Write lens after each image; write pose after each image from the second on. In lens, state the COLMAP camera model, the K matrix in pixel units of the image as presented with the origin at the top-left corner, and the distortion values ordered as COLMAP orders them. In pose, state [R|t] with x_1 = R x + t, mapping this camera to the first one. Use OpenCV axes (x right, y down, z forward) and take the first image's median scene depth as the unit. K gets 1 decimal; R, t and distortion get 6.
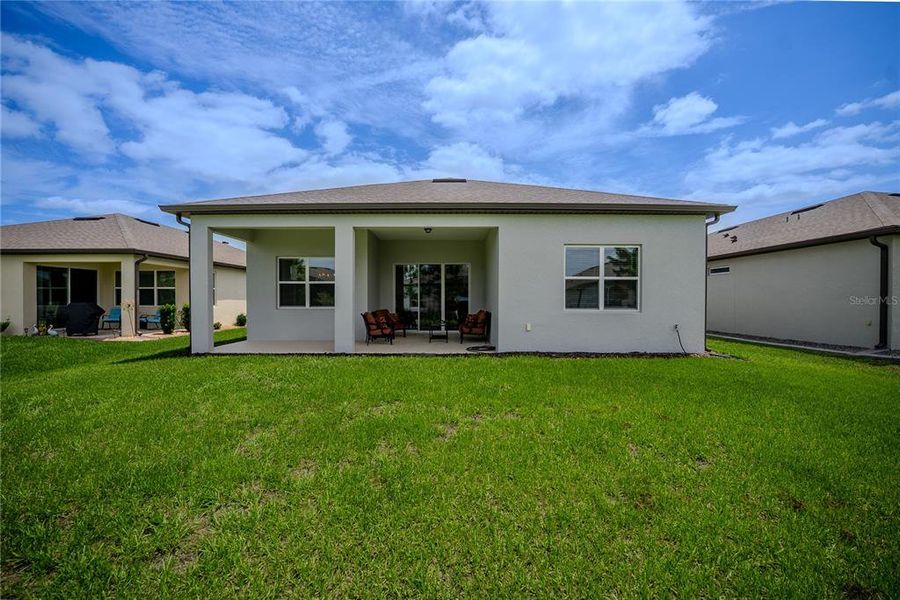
lens RADIAL K [[380.6, 0, 450.0], [0, 380.6, 297.0], [0, 0, 1]] dist [-0.010516, 0.000216]
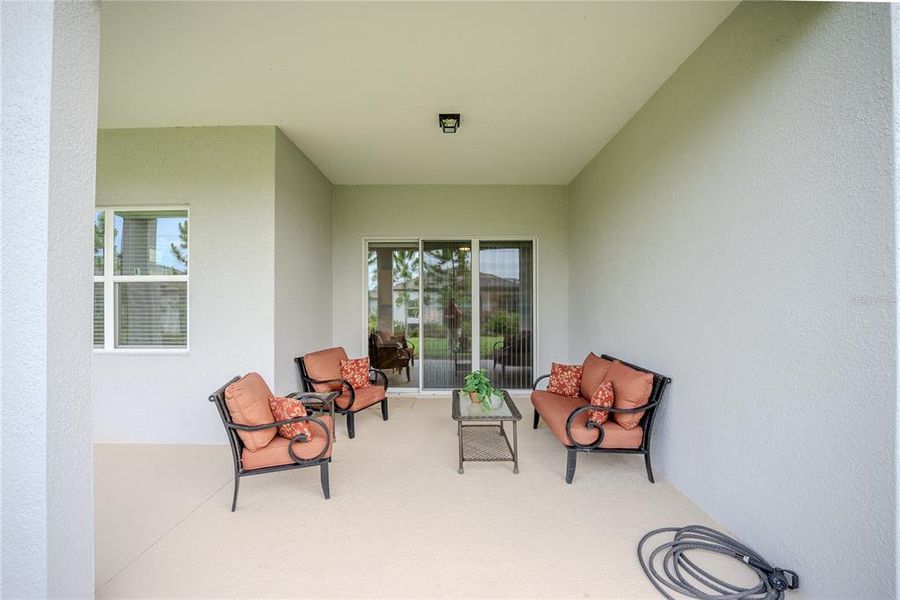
lens RADIAL K [[380.6, 0, 450.0], [0, 380.6, 297.0], [0, 0, 1]] dist [-0.010516, 0.000216]
pose [[0.999990, -0.004327, 0.001009, -0.048988], [0.004337, 0.999945, -0.009568, -0.014635], [-0.000968, 0.009572, 0.999954, 0.567989]]
